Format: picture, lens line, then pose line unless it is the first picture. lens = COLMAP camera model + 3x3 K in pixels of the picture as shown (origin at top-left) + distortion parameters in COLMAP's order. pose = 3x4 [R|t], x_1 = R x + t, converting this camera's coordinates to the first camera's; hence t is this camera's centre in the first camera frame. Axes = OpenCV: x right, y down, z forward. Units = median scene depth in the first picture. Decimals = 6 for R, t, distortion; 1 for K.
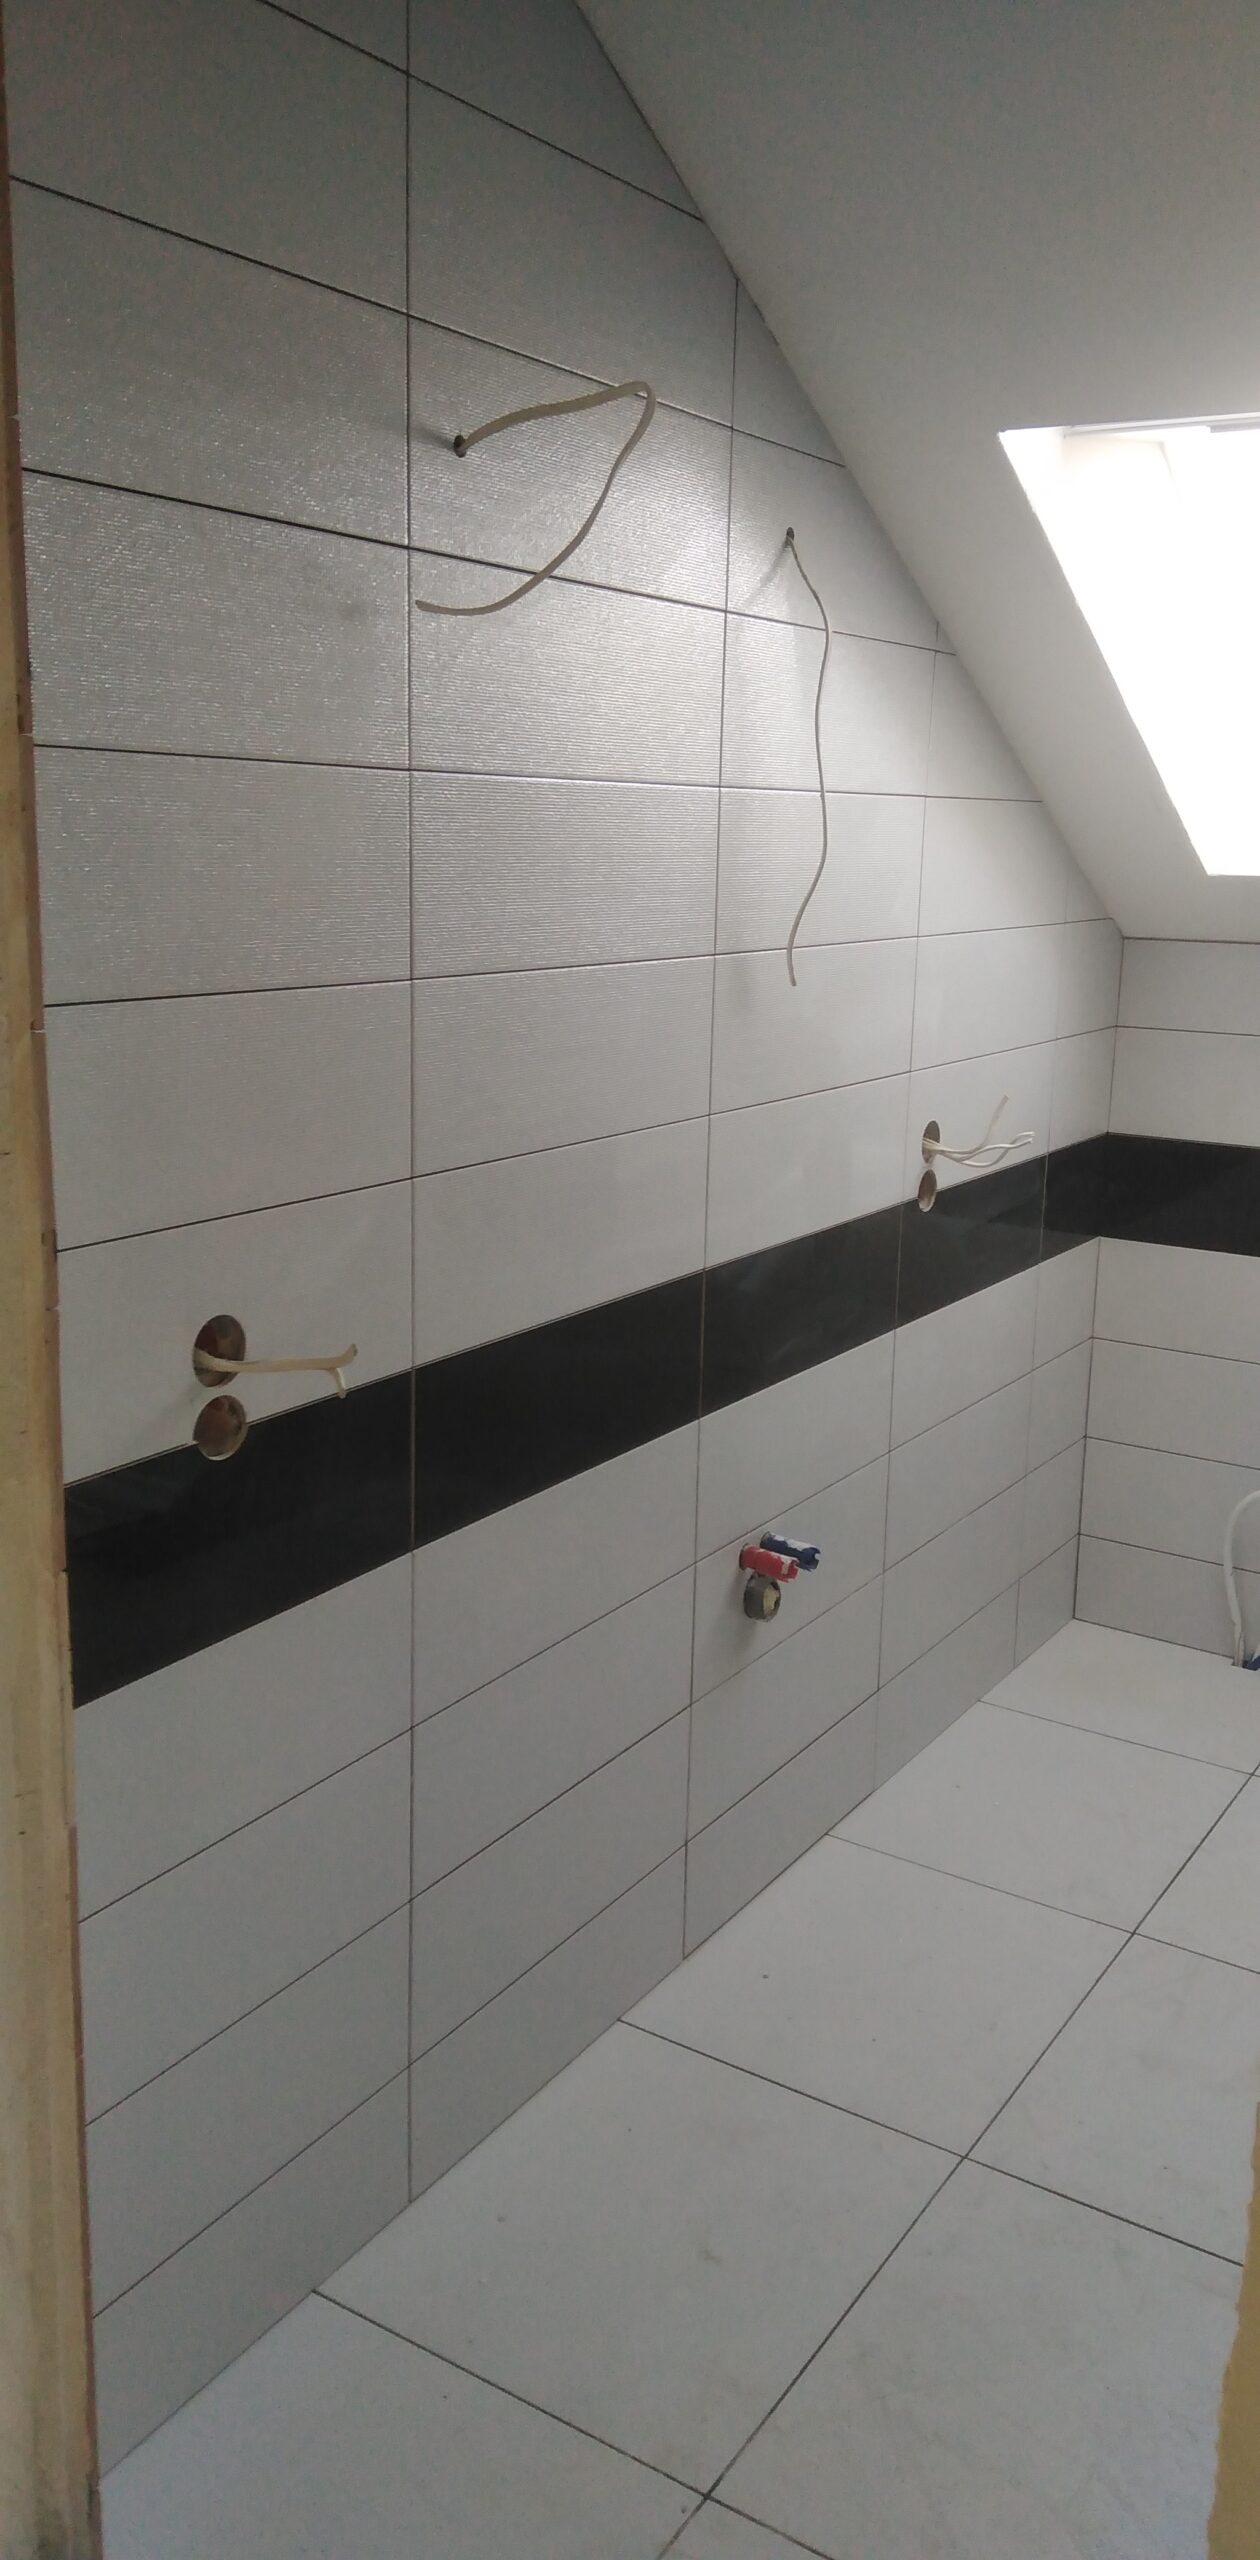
lens RADIAL K [[2017.0, 0, 635.5], [0, 2017.0, 1263.1], [0, 0, 1]] dist [0.157301, -0.315077]
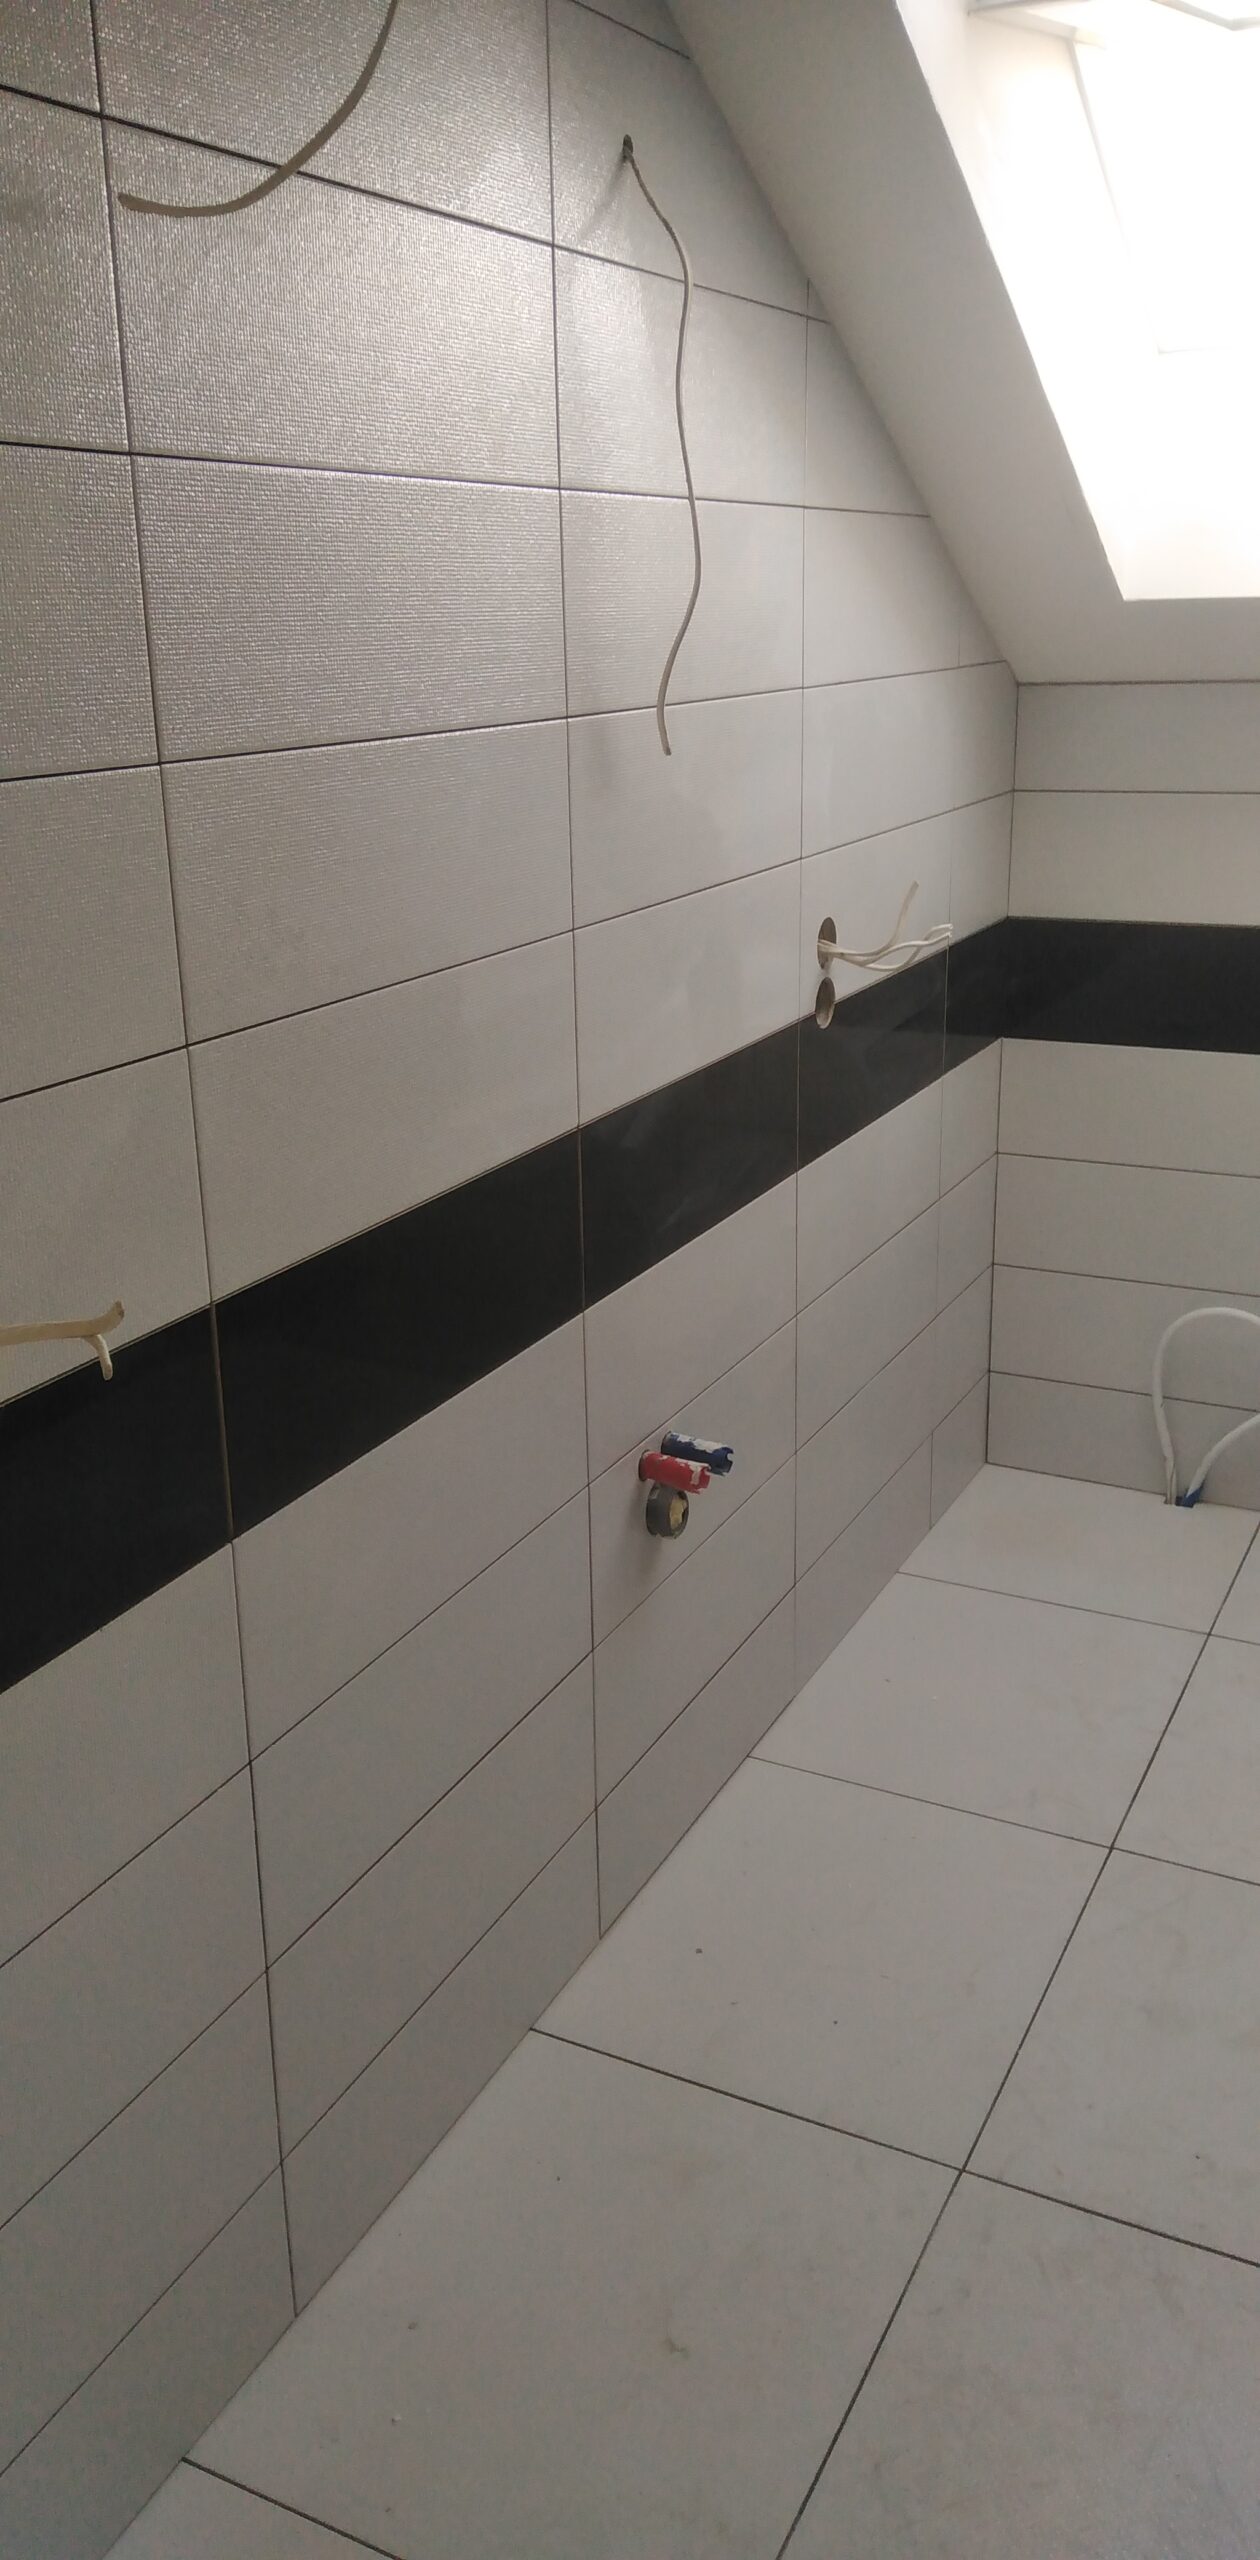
lens RADIAL K [[2017.0, 0, 635.5], [0, 2017.0, 1263.1], [0, 0, 1]] dist [0.157301, -0.315077]
pose [[0.993862, -0.071370, 0.084526, -0.014932], [0.062697, 0.992893, 0.101154, -0.022782], [-0.091144, -0.095233, 0.991274, 0.207073]]
